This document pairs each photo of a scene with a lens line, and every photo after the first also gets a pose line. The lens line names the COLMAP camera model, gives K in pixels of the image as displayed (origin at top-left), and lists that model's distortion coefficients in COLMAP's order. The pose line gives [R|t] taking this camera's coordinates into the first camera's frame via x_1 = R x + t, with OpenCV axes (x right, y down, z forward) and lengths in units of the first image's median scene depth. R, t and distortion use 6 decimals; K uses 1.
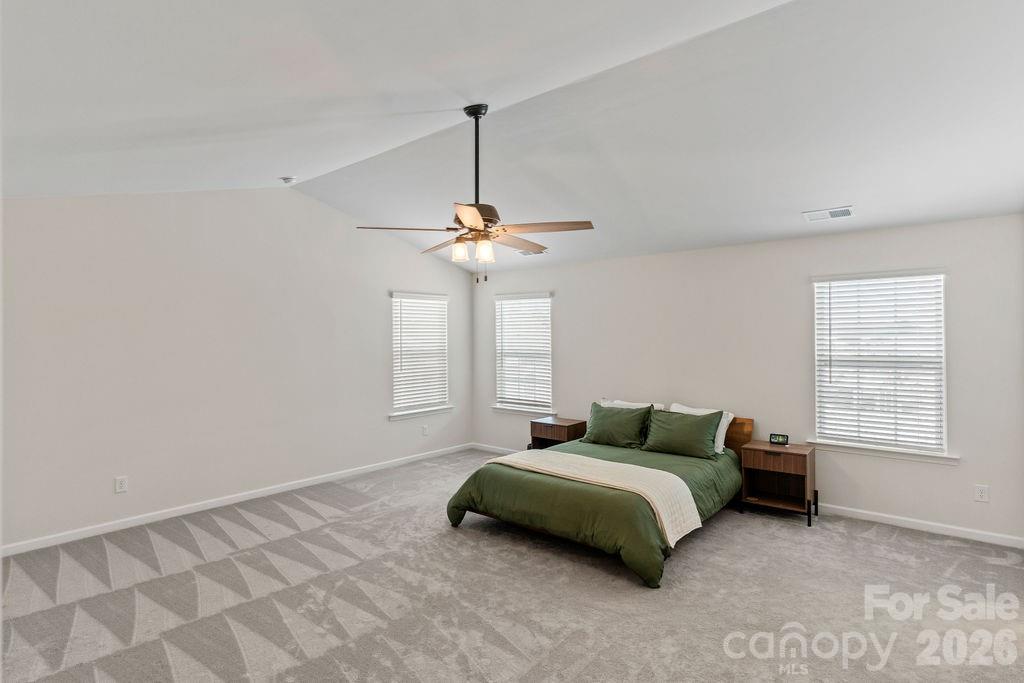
lens RADIAL K [[523.4, 0, 508.8], [0, 523.4, 334.4], [0, 0, 1]] dist [-0.002891, 0.000751]
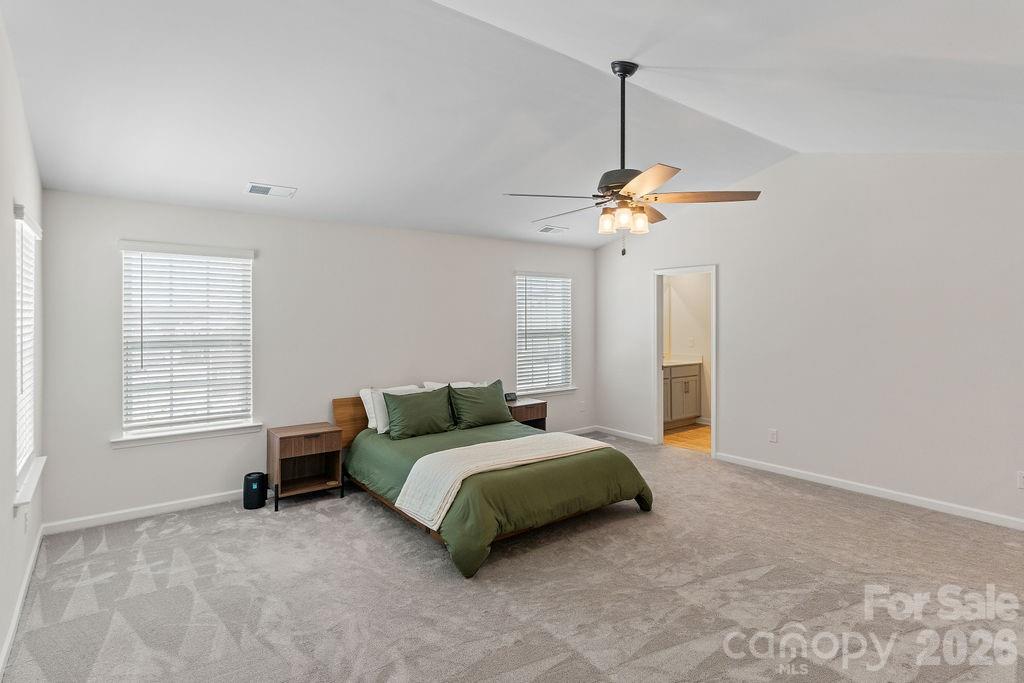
lens RADIAL K [[528.0, 0, 511.0], [0, 528.0, 315.0], [0, 0, 1]] dist [-0.001330, -0.000225]
pose [[0.244622, 0.006900, 0.969594, -0.706899], [-0.006931, 0.999962, -0.005367, 0.007991], [-0.969594, -0.005407, 0.244660, 0.675726]]
